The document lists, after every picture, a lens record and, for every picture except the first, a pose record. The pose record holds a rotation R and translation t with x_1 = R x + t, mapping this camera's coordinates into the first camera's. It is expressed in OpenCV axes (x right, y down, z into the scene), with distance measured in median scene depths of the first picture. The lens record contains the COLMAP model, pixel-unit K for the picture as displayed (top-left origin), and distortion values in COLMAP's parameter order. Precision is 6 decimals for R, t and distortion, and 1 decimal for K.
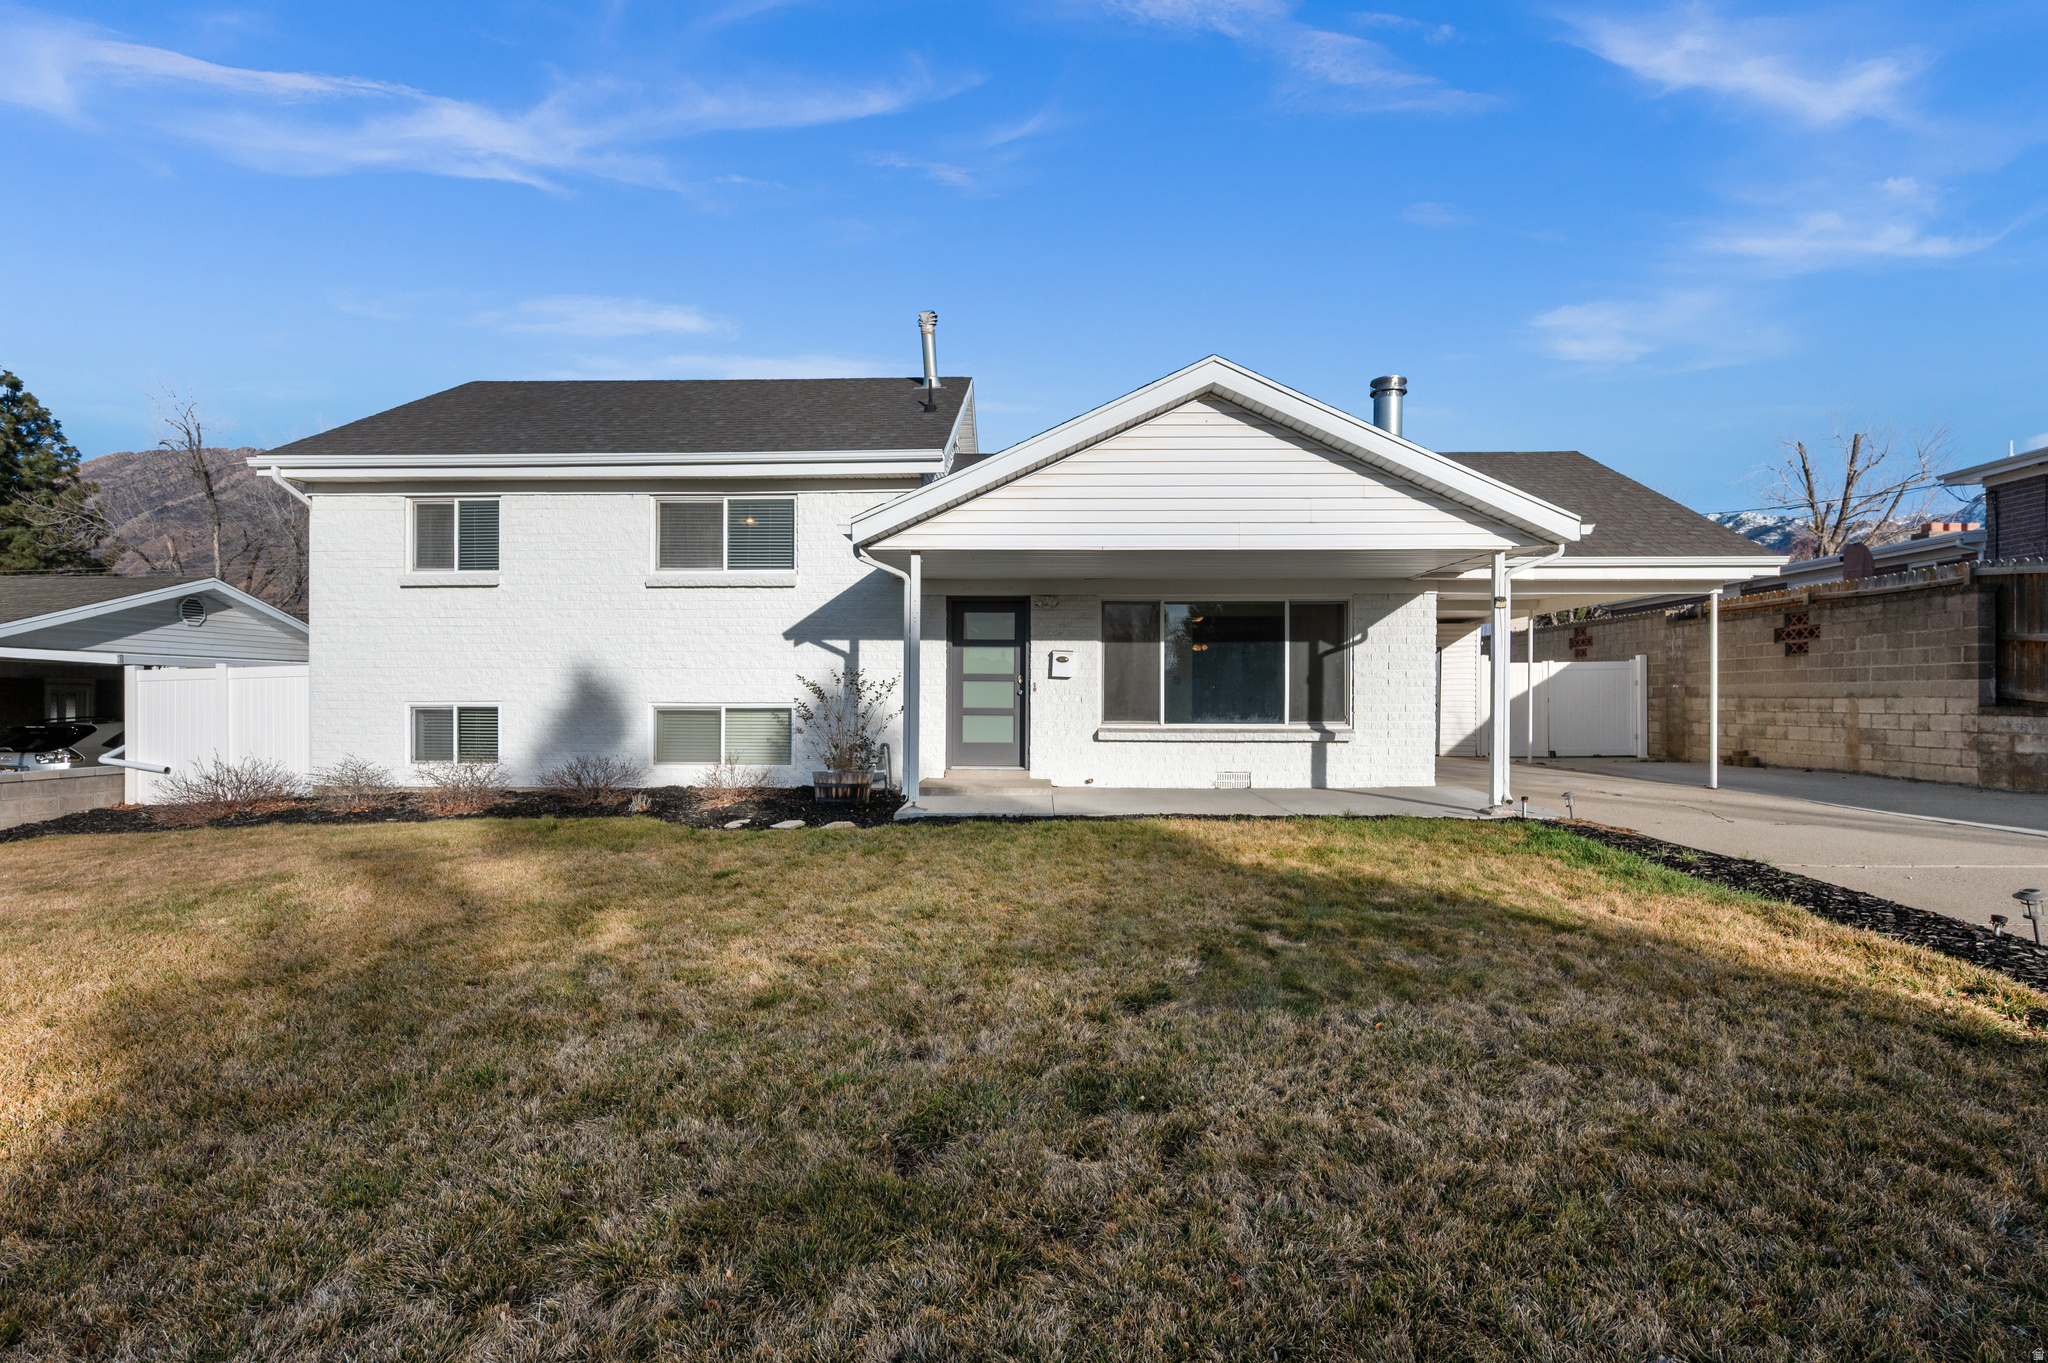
lens RADIAL K [[940.9, 0, 1018.8], [0, 940.9, 692.6], [0, 0, 1]] dist [-0.003251, -0.000615]
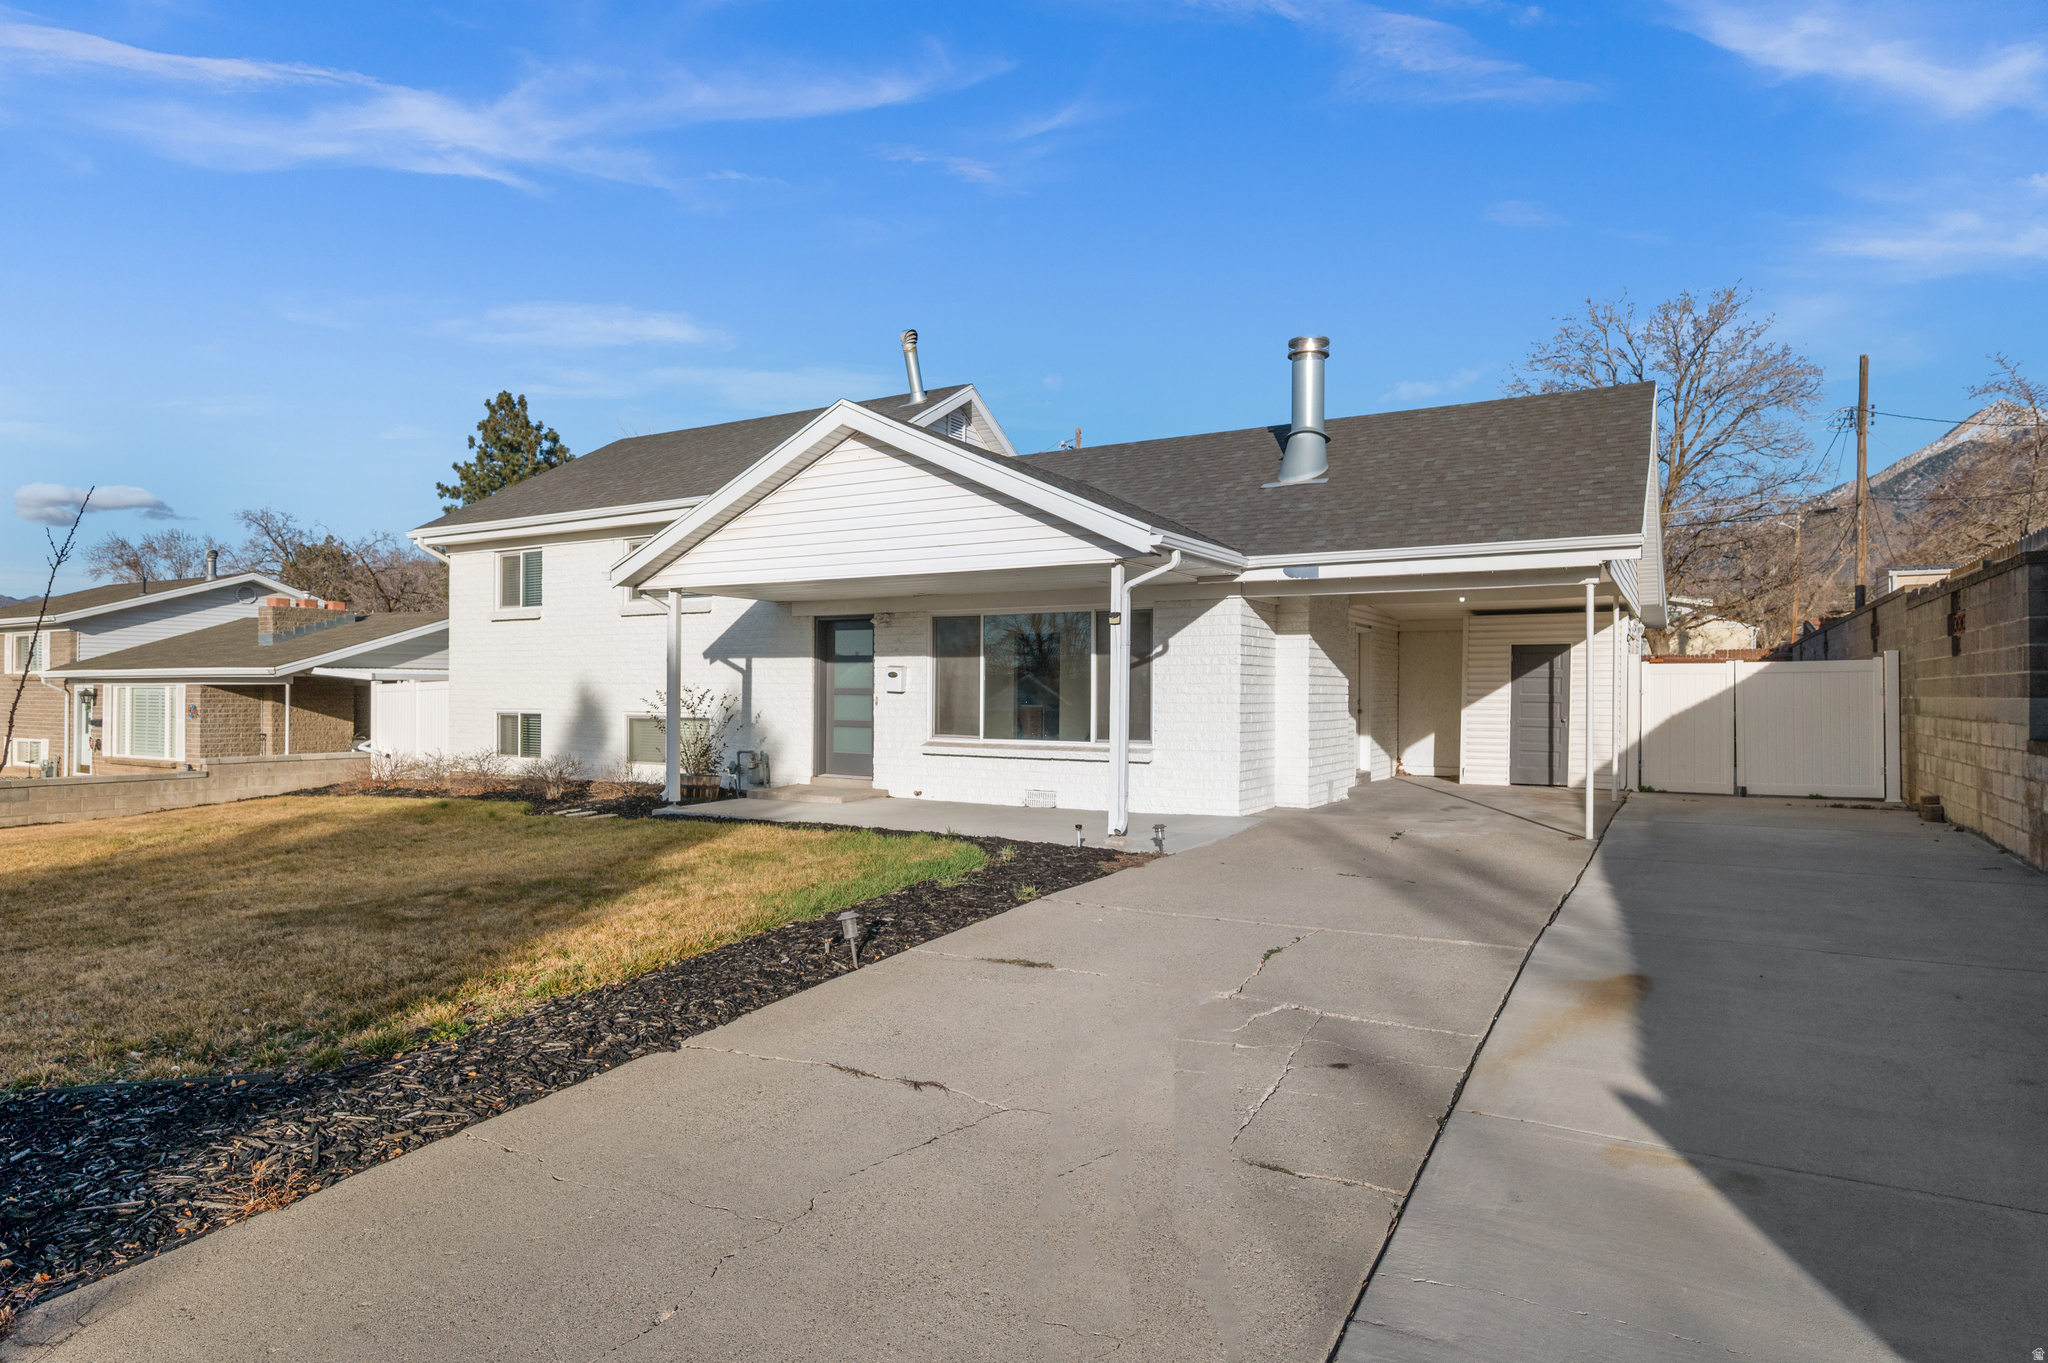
lens RADIAL K [[1135.2, 0, 1024.6], [0, 1135.2, 688.5], [0, 0, 1]] dist [-0.015905, -0.000130]
pose [[0.879662, 0.001134, -0.475597, 0.756245], [-0.001105, 0.999999, 0.000340, -0.020379], [0.475597, 0.000226, 0.879663, -0.031750]]
